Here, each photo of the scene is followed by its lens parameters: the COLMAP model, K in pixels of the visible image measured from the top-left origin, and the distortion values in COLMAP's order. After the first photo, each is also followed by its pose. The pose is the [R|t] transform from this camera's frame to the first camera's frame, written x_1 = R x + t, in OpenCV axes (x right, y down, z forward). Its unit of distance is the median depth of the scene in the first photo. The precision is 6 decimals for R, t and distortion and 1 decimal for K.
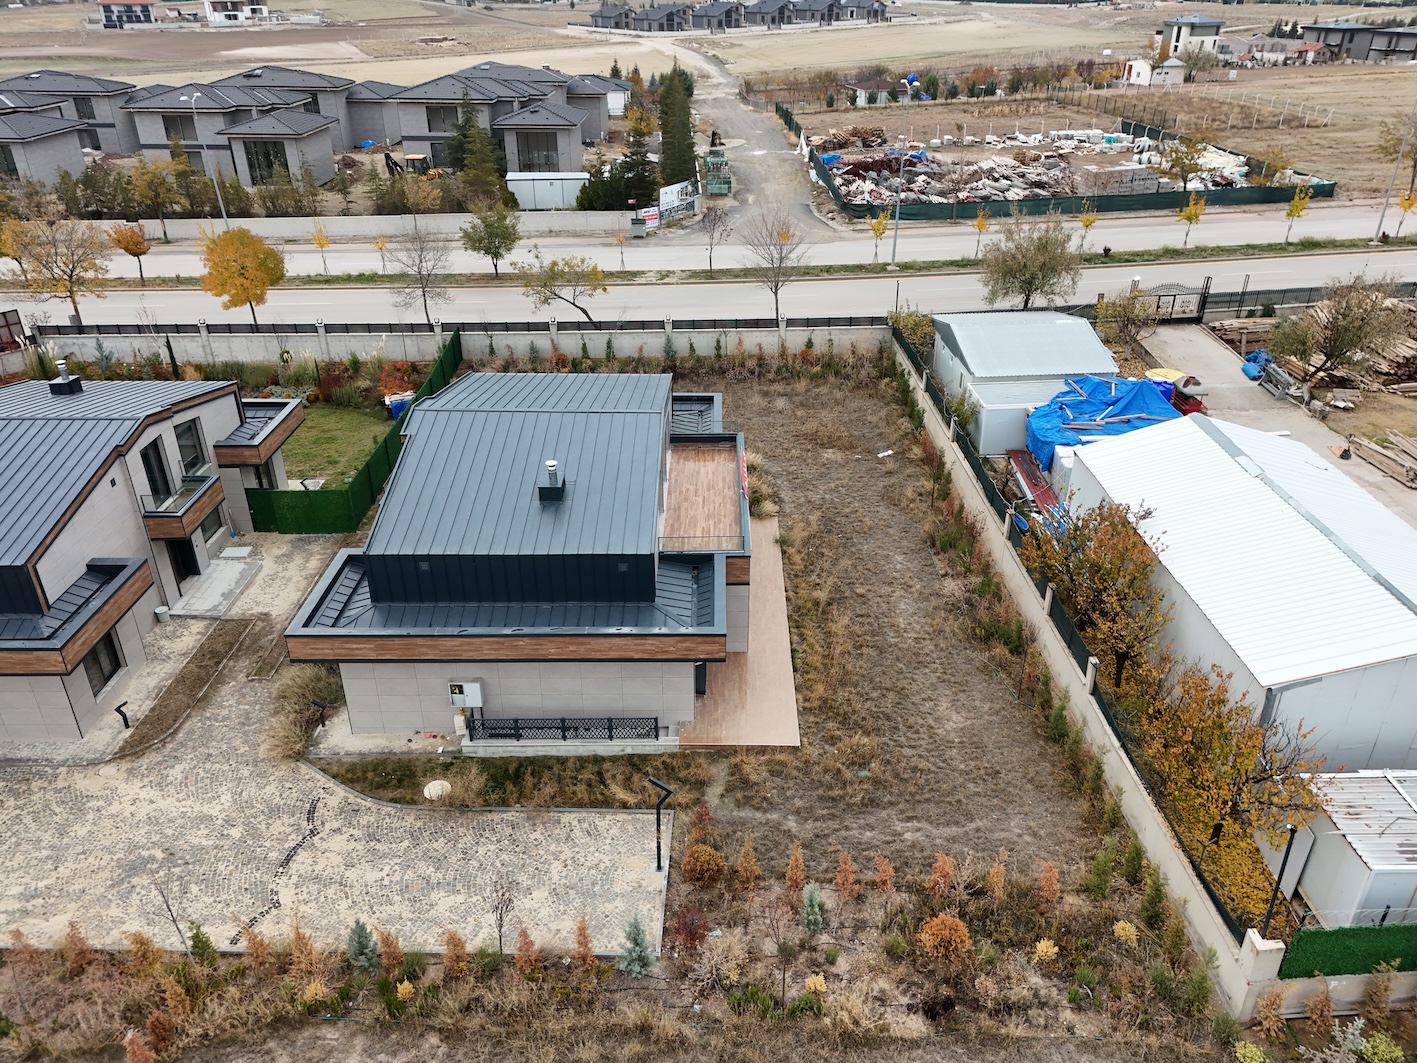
lens RADIAL K [[1037.3, 0, 712.2], [0, 1037.3, 531.4], [0, 0, 1]] dist [0.073862, -0.064847]
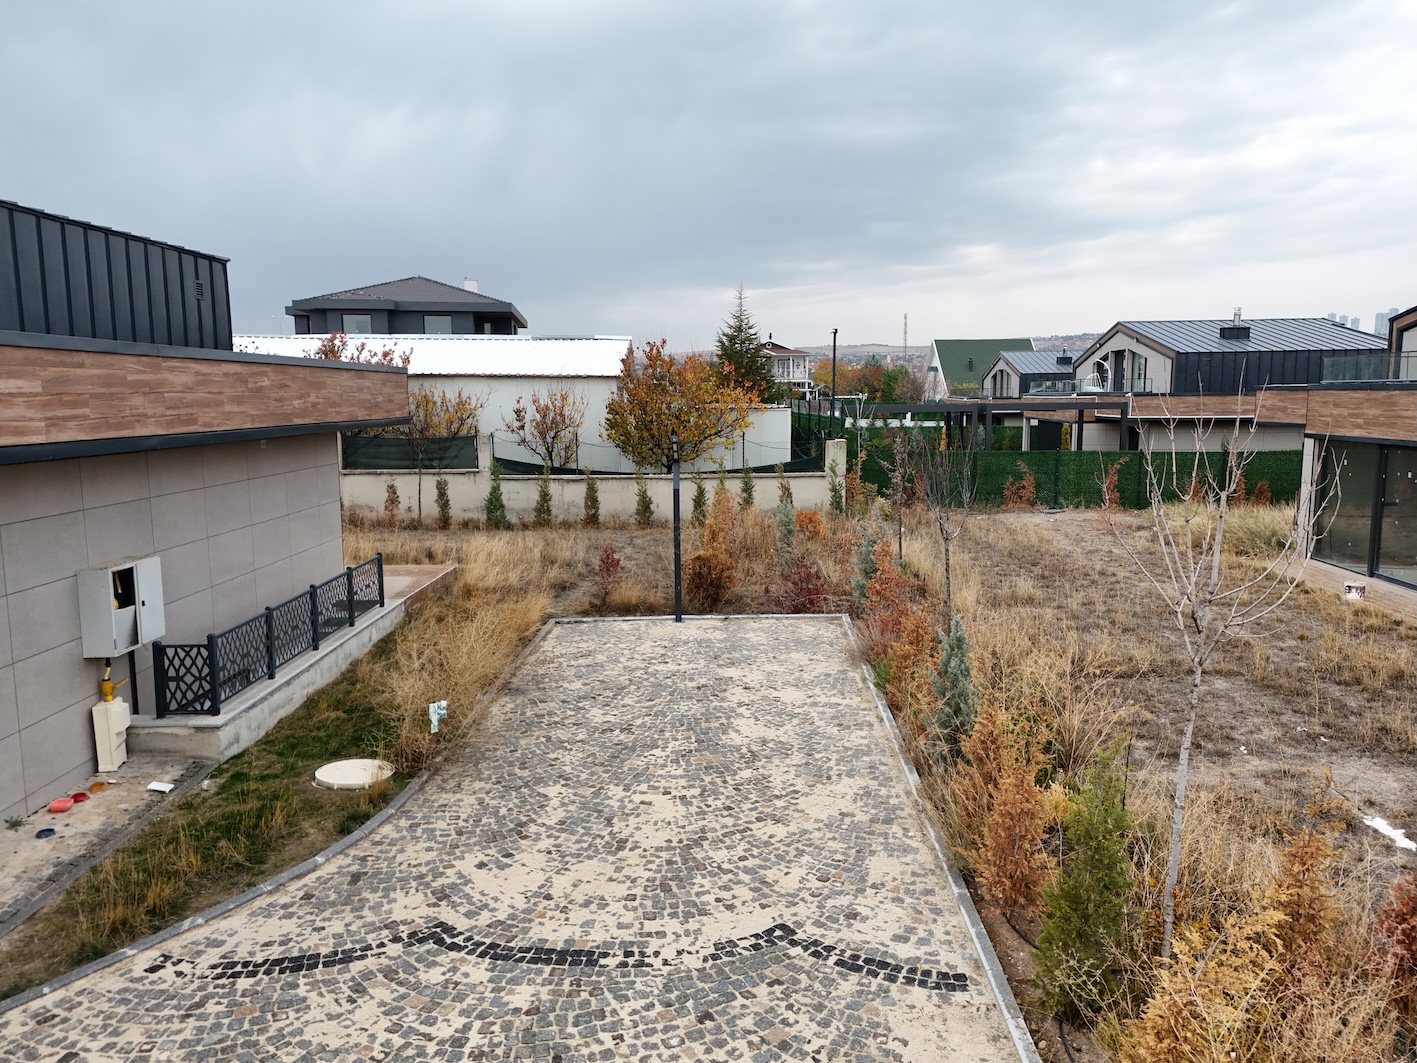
lens RADIAL K [[1037.3, 0, 711.3], [0, 1037.3, 530.2], [0, 0, 1]] dist [0.073862, -0.064847]
pose [[-0.004256, -0.130187, 0.991480, -0.590651], [0.476223, 0.871575, 0.116487, 0.189579], [-0.879314, 0.472661, 0.058288, 0.824689]]
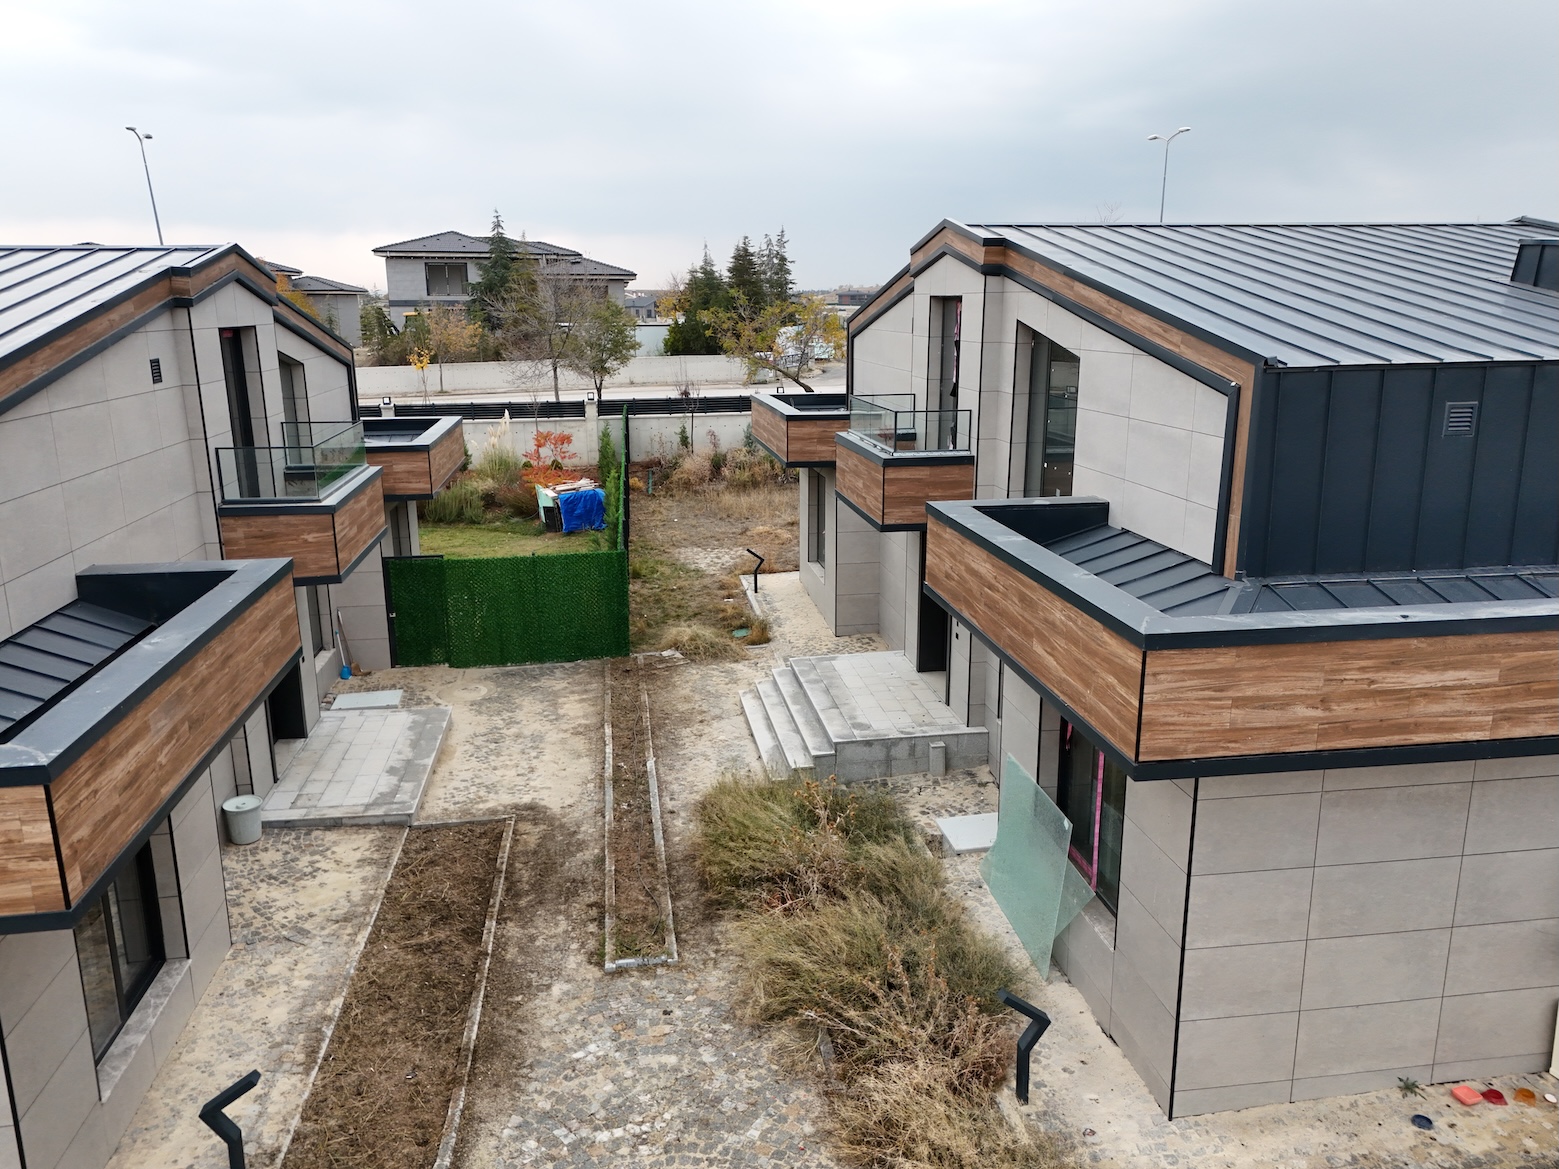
lens RADIAL K [[1141.2, 0, 783.8], [0, 1141.2, 583.2], [0, 0, 1]] dist [0.073862, -0.064847]
pose [[0.987911, -0.044306, 0.148555, -0.501751], [0.079692, 0.967116, -0.241527, 0.135582], [-0.132969, 0.250446, 0.958956, 0.752306]]
